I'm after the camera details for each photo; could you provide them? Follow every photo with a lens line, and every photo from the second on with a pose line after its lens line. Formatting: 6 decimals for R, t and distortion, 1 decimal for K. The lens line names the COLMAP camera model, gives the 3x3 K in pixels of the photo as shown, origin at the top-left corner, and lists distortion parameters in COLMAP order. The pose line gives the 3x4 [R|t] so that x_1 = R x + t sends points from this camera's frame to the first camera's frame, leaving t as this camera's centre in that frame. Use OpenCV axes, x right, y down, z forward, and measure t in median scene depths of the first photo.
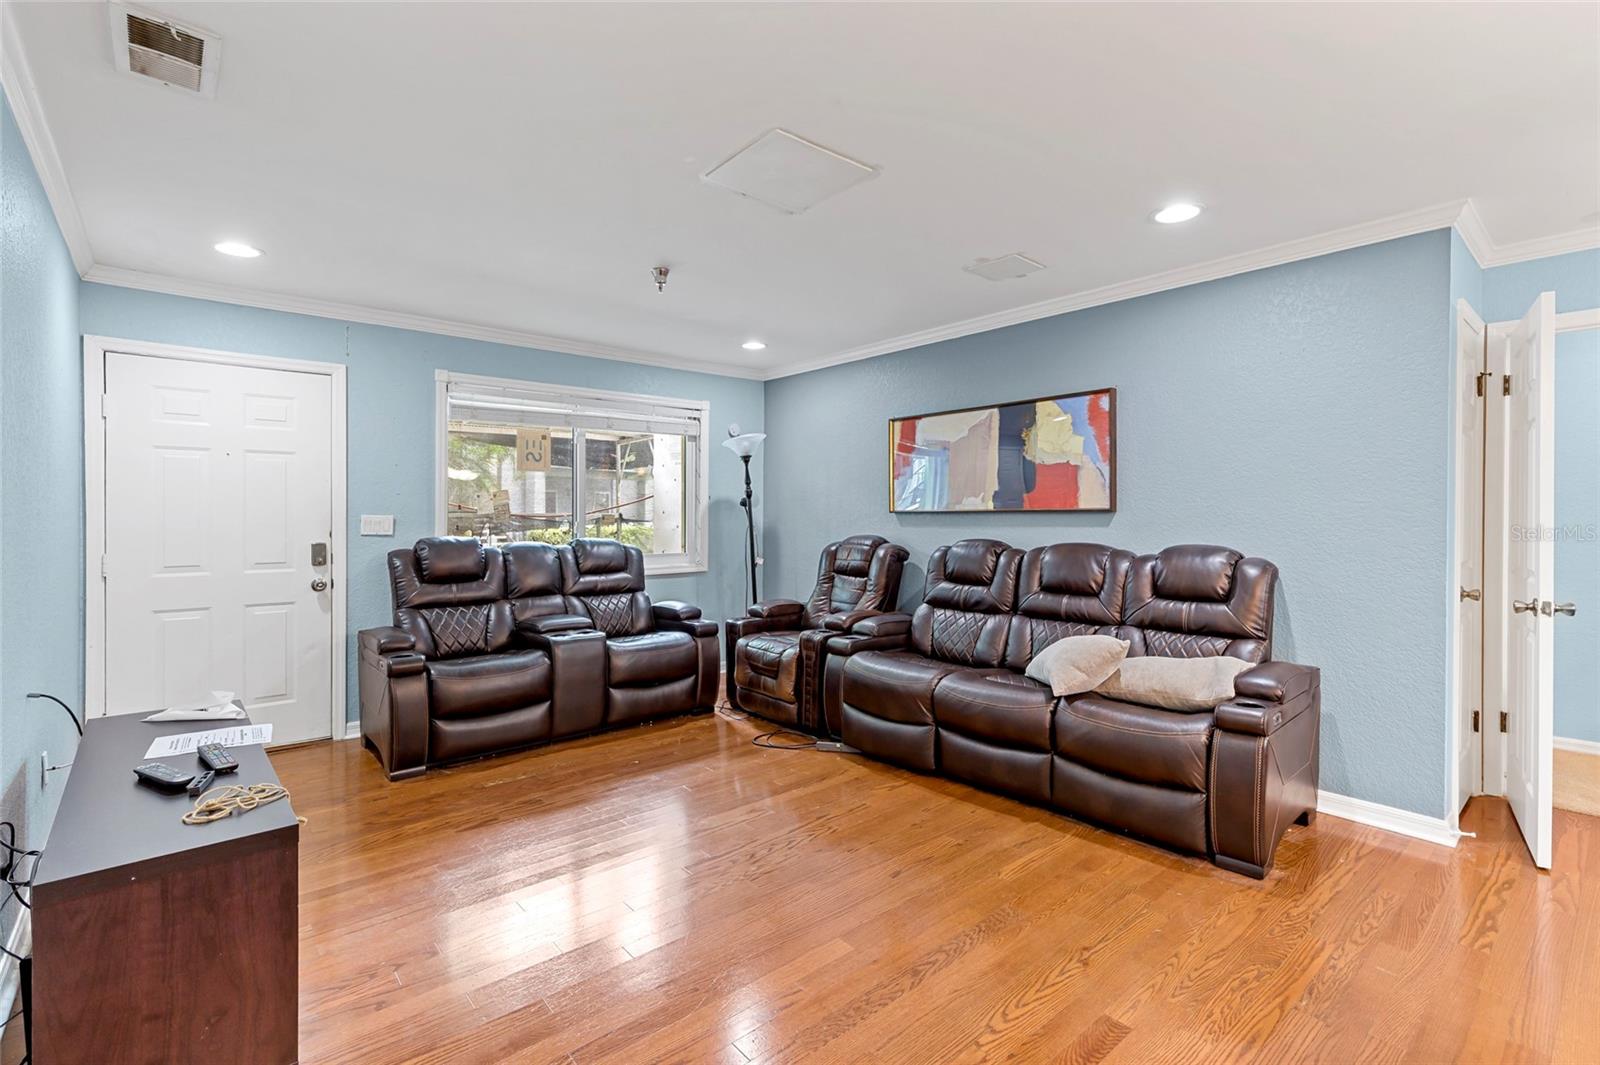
lens RADIAL K [[728.4, 0, 819.0], [0, 728.4, 514.0], [0, 0, 1]] dist [0.004027, -0.001980]
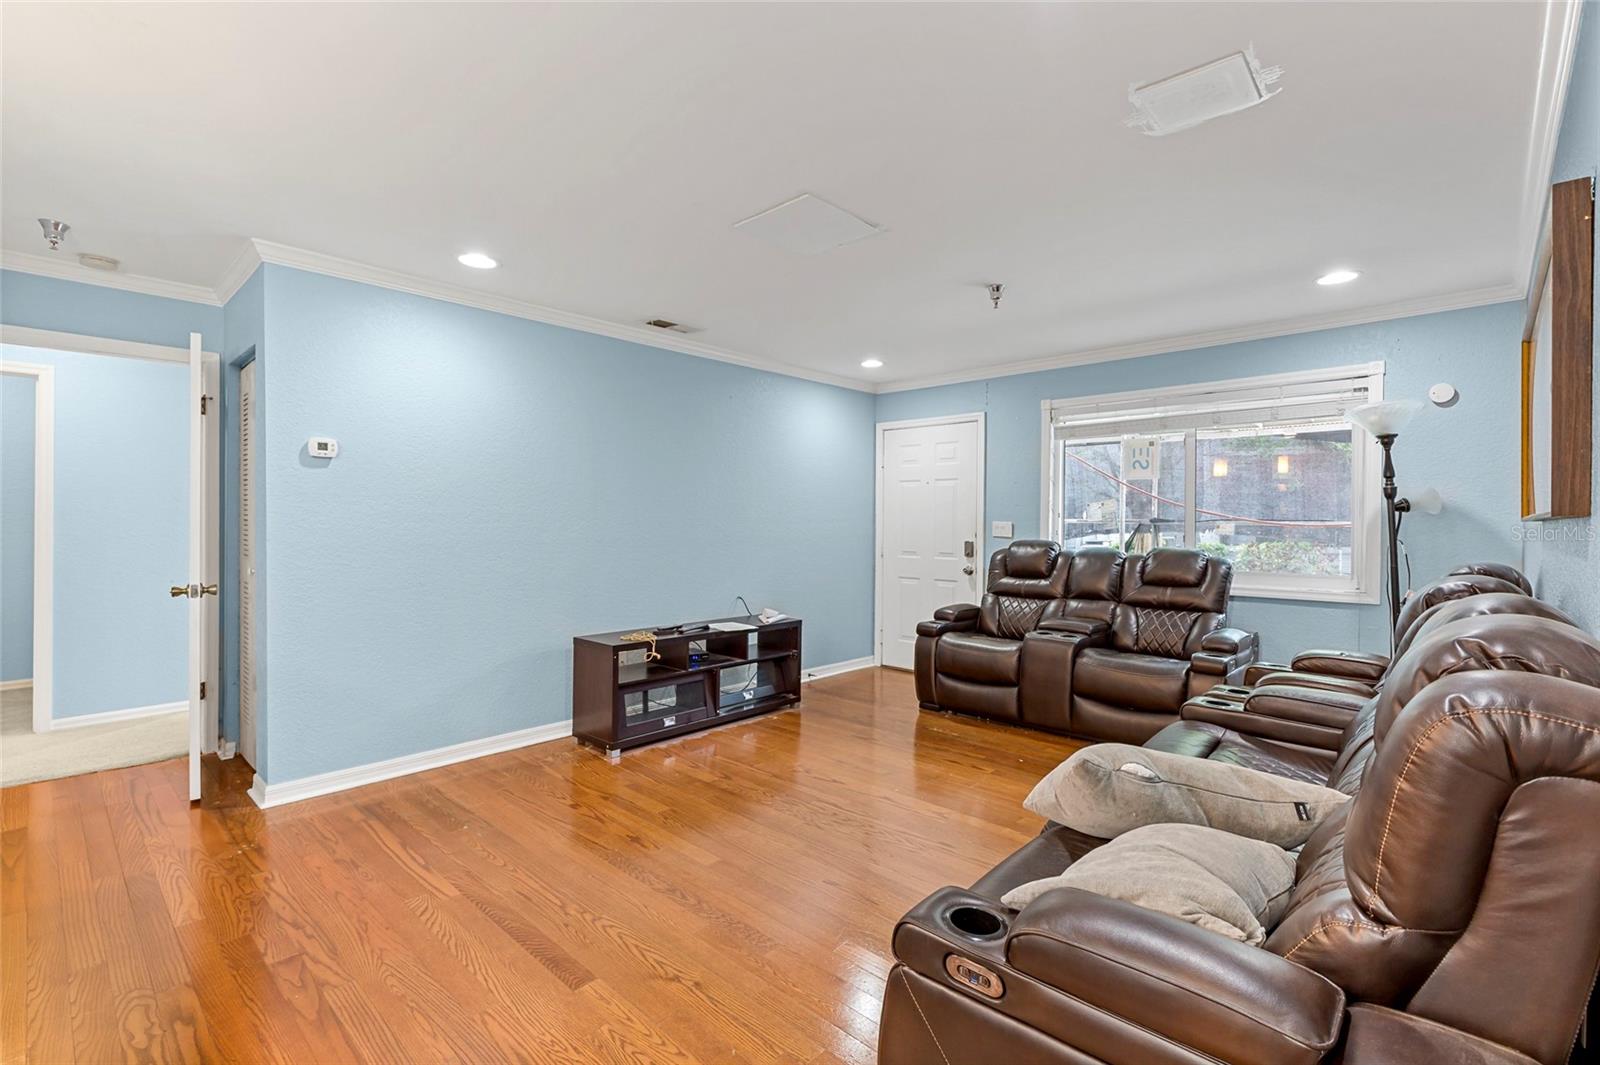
lens RADIAL K [[728.4, 0, 813.4], [0, 728.4, 521.6], [0, 0, 1]] dist [0.004027, -0.001980]
pose [[0.103976, 0.002729, -0.994576, 0.677736], [-0.006367, 0.999978, 0.002079, 0.001089], [0.994559, 0.006116, 0.103991, 0.543111]]
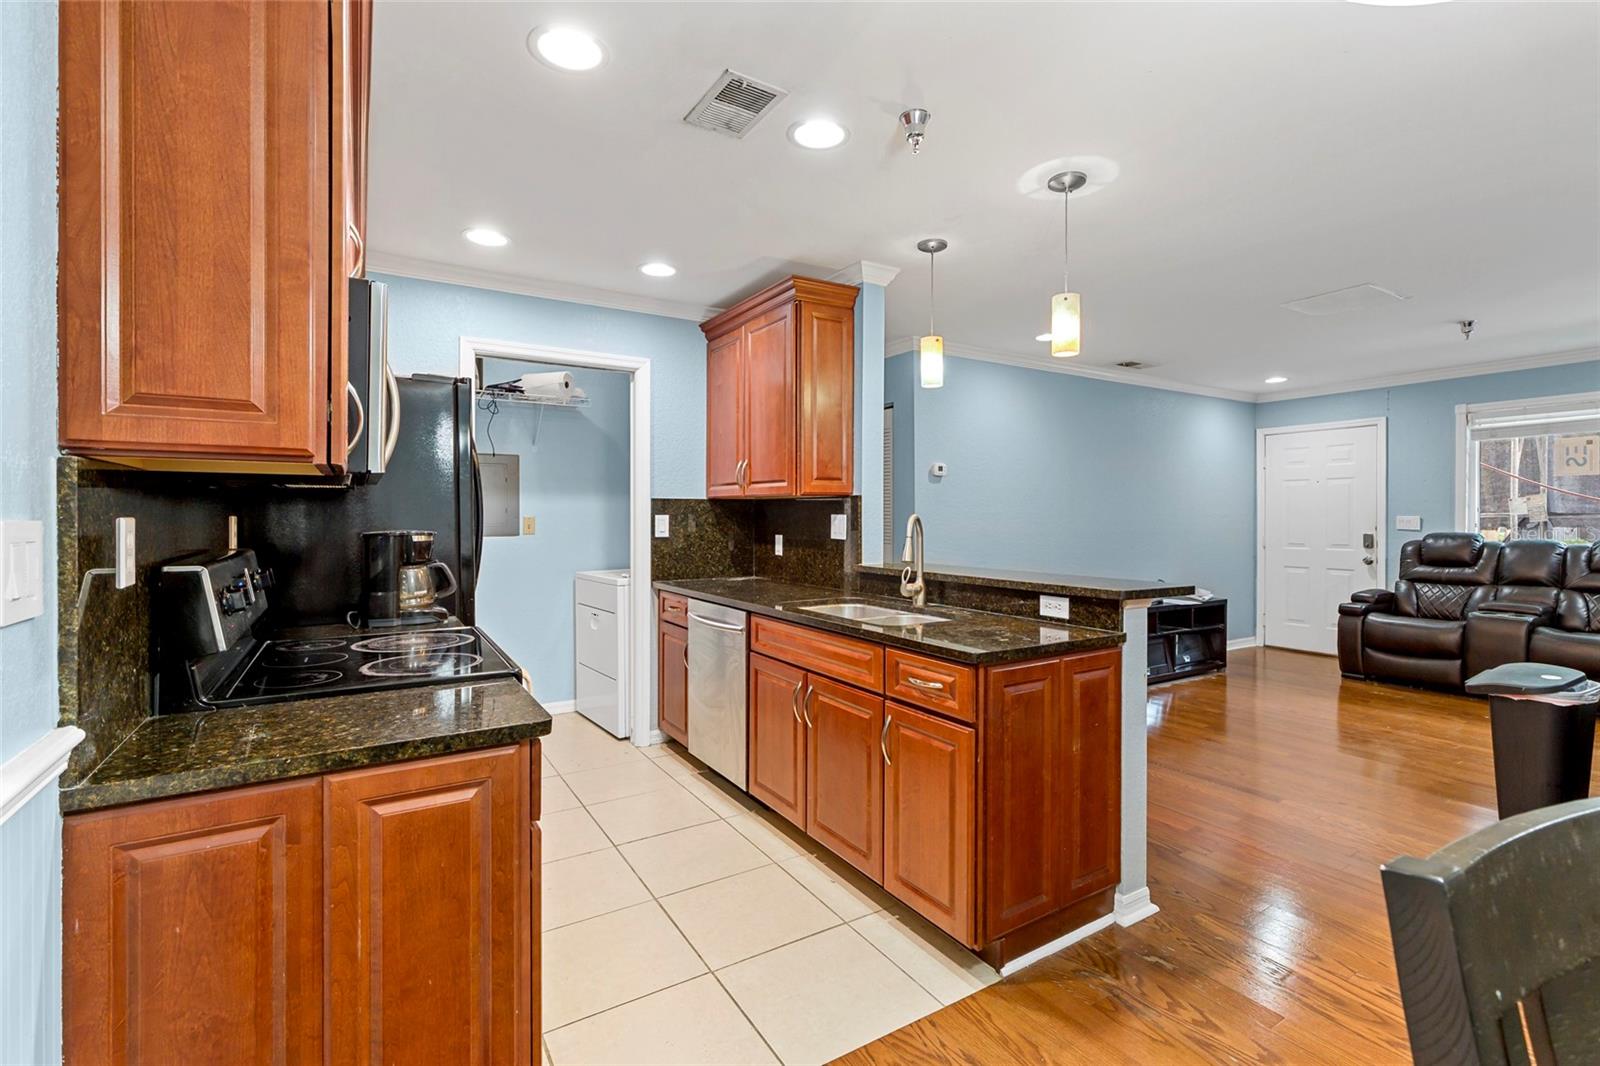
lens RADIAL K [[728.4, 0, 807.8], [0, 728.4, 518.4], [0, 0, 1]] dist [0.004027, -0.001980]
pose [[-0.164852, 0.001755, -0.986317, 1.044932], [0.000671, 0.999998, 0.001667, 0.003057], [0.986318, -0.000387, -0.164853, 0.067408]]
